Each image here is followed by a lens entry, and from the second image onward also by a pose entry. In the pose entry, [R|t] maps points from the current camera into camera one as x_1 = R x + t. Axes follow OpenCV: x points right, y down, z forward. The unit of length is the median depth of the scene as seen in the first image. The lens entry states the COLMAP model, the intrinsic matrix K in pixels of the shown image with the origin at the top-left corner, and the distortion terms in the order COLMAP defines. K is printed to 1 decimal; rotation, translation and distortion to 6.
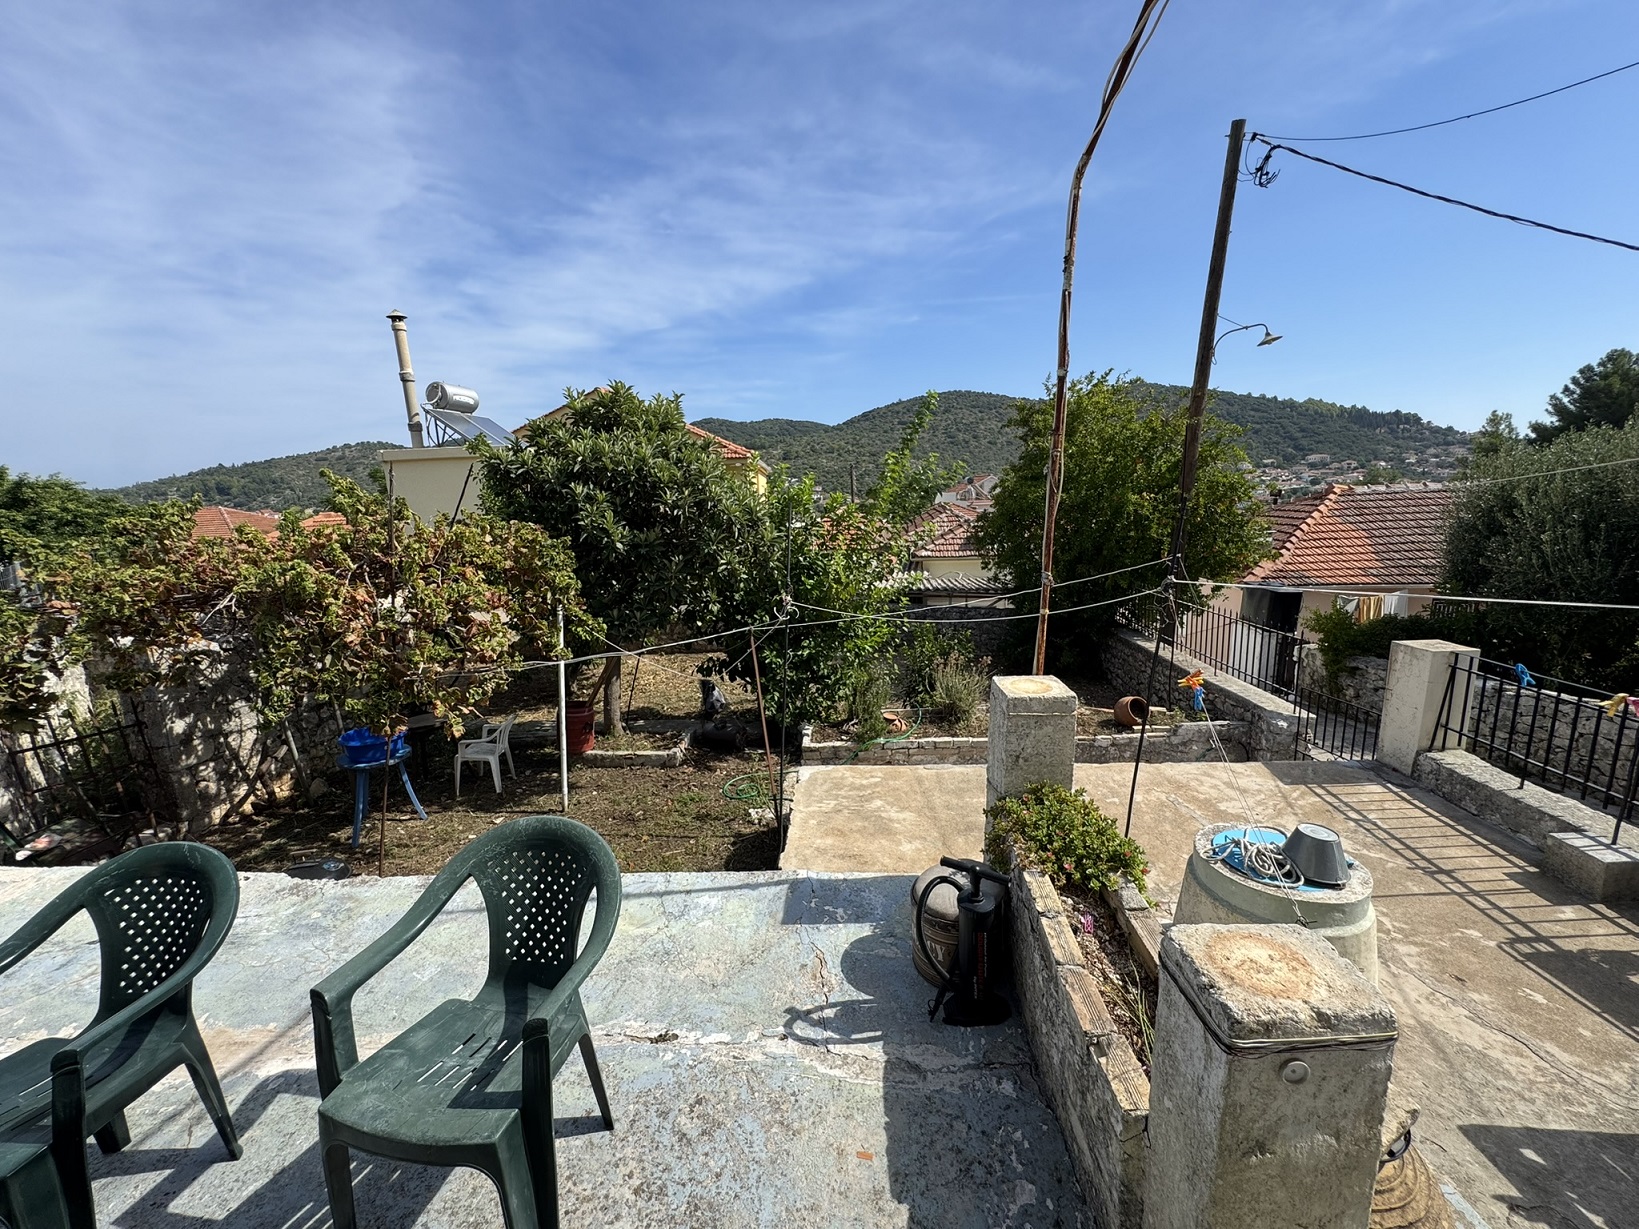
lens RADIAL K [[655.8, 0, 815.4], [0, 655.8, 605.3], [0, 0, 1]] dist [-0.003579, 0.000719]
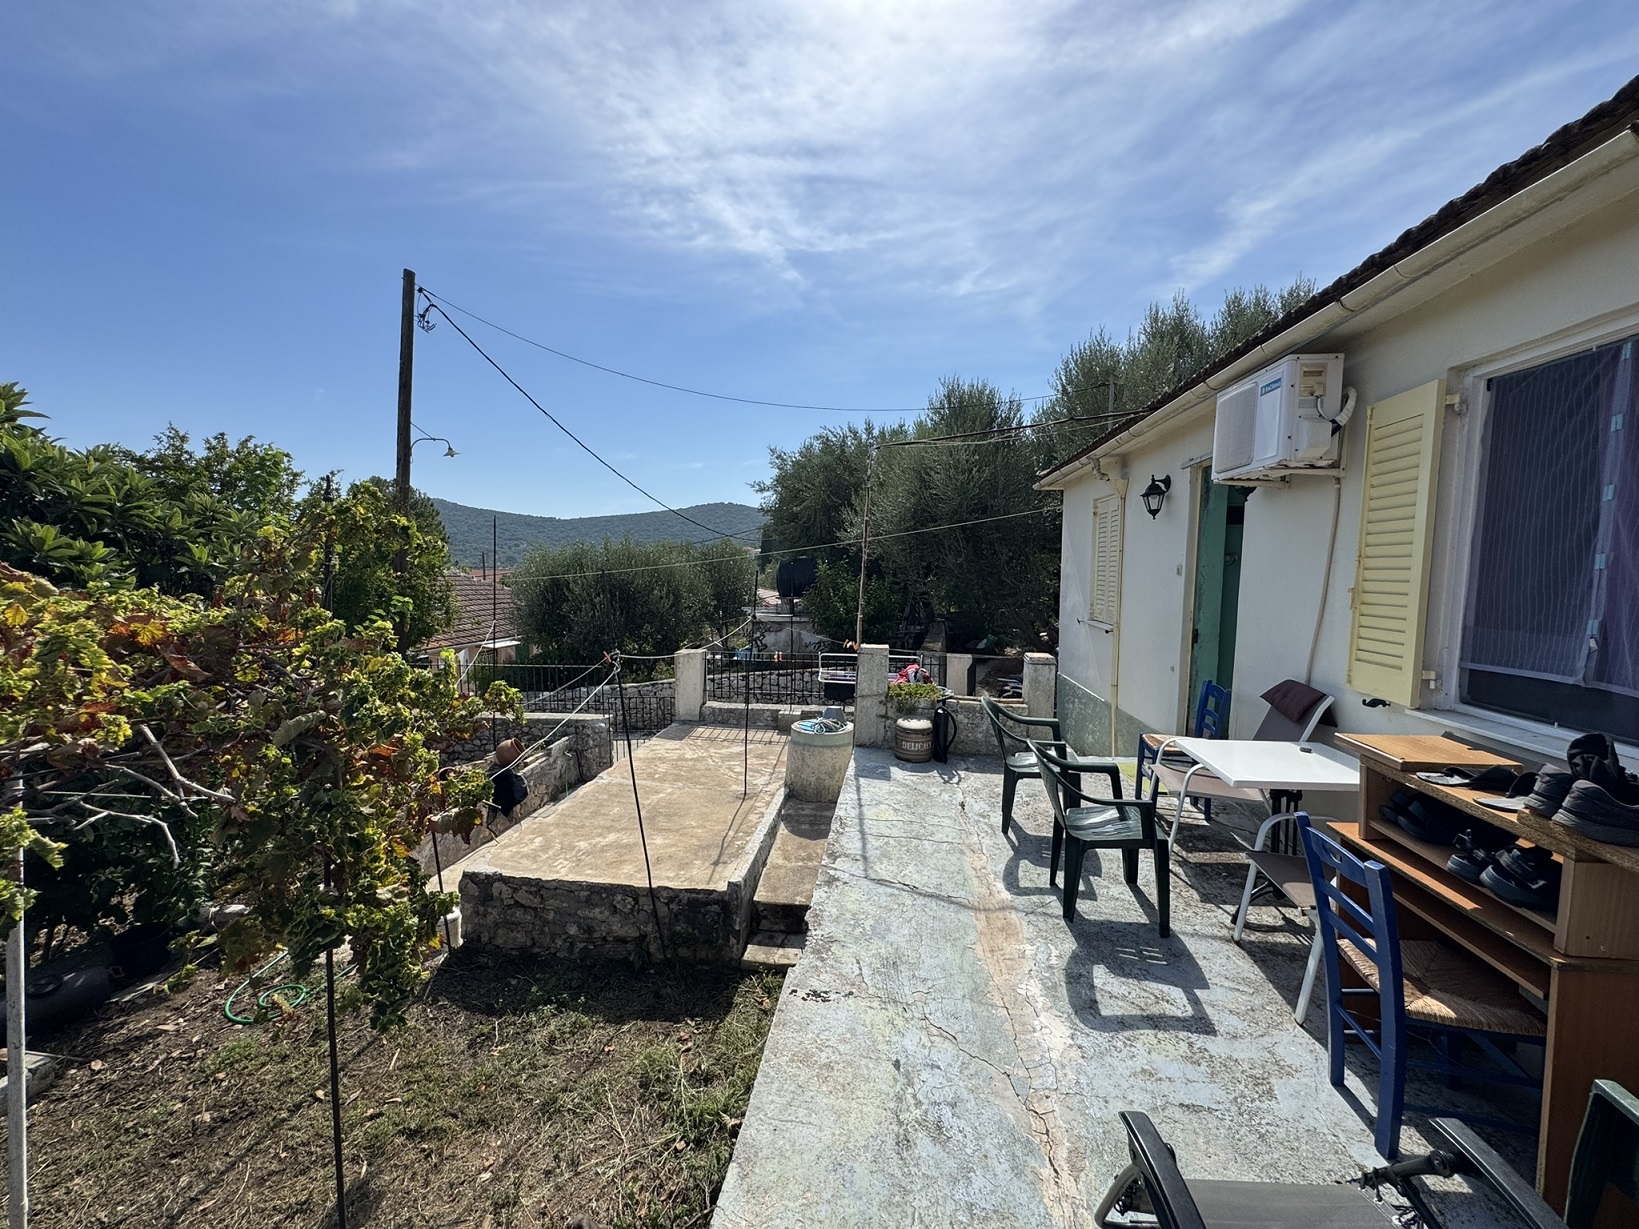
lens RADIAL K [[655.8, 0, 814.6], [0, 655.8, 608.3], [0, 0, 1]] dist [-0.003579, 0.000719]
pose [[0.076921, -0.034451, 0.996442, -0.673744], [0.161992, 0.986556, 0.021604, -0.033235], [-0.983790, 0.159754, 0.081467, 0.330867]]
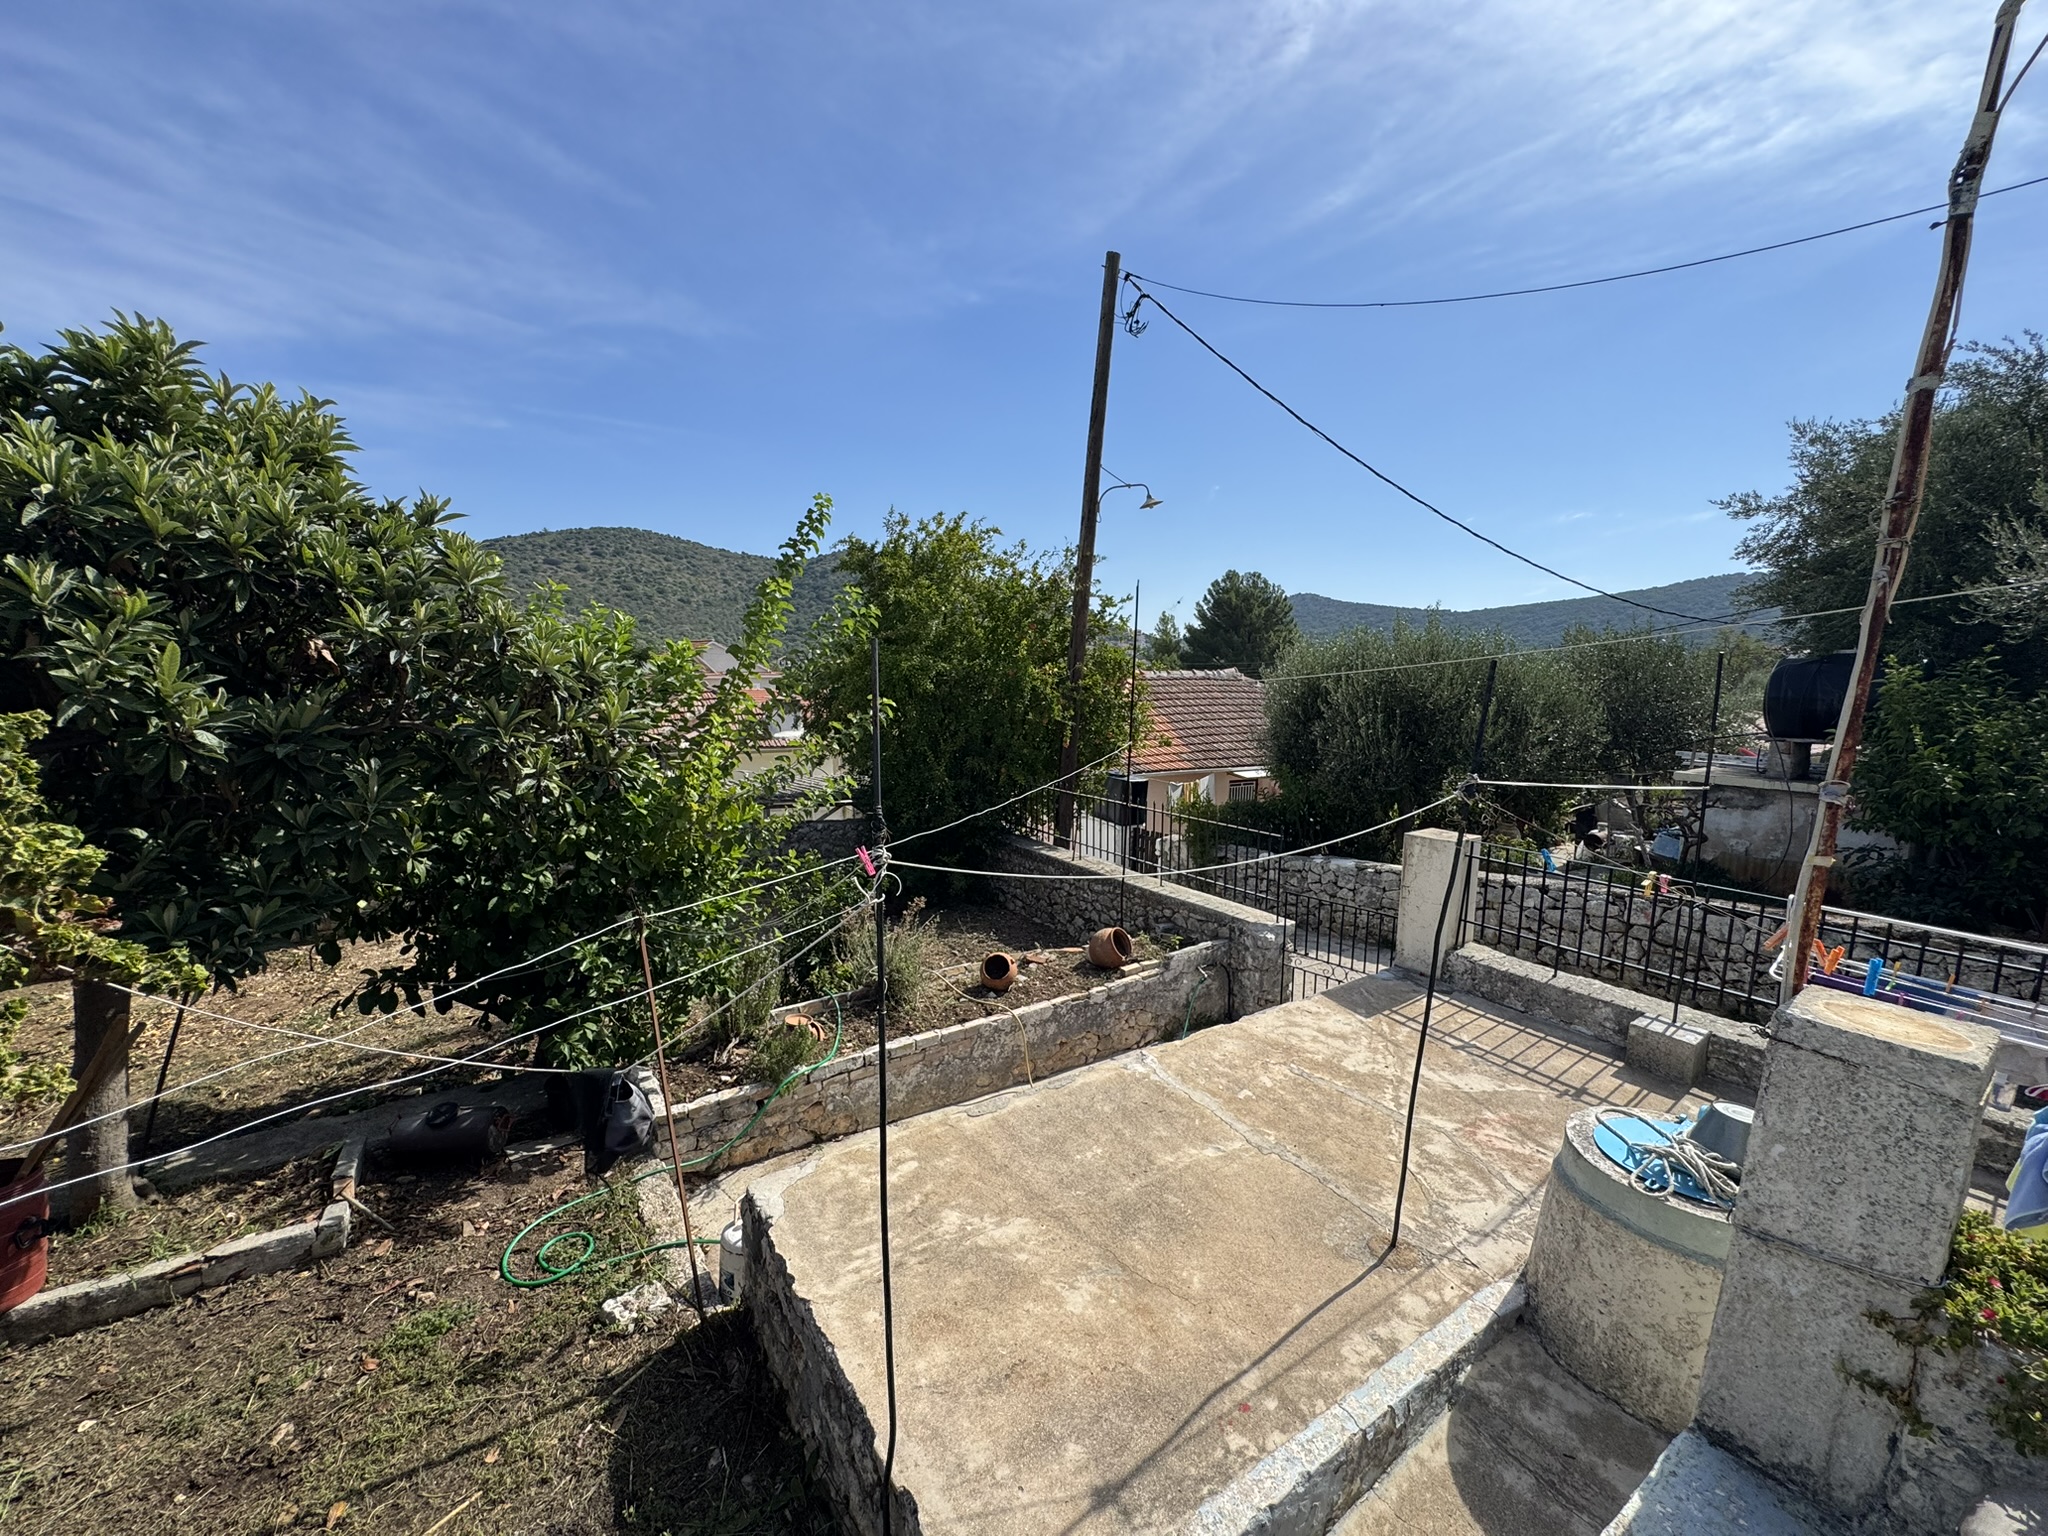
lens RADIAL K [[819.5, 0, 1024.4], [0, 819.5, 763.6], [0, 0, 1]] dist [-0.003579, 0.000719]
pose [[0.797956, -0.028515, 0.602040, -0.173740], [0.060557, 0.997619, -0.033013, -0.027836], [-0.599665, 0.062800, 0.797783, 0.293697]]
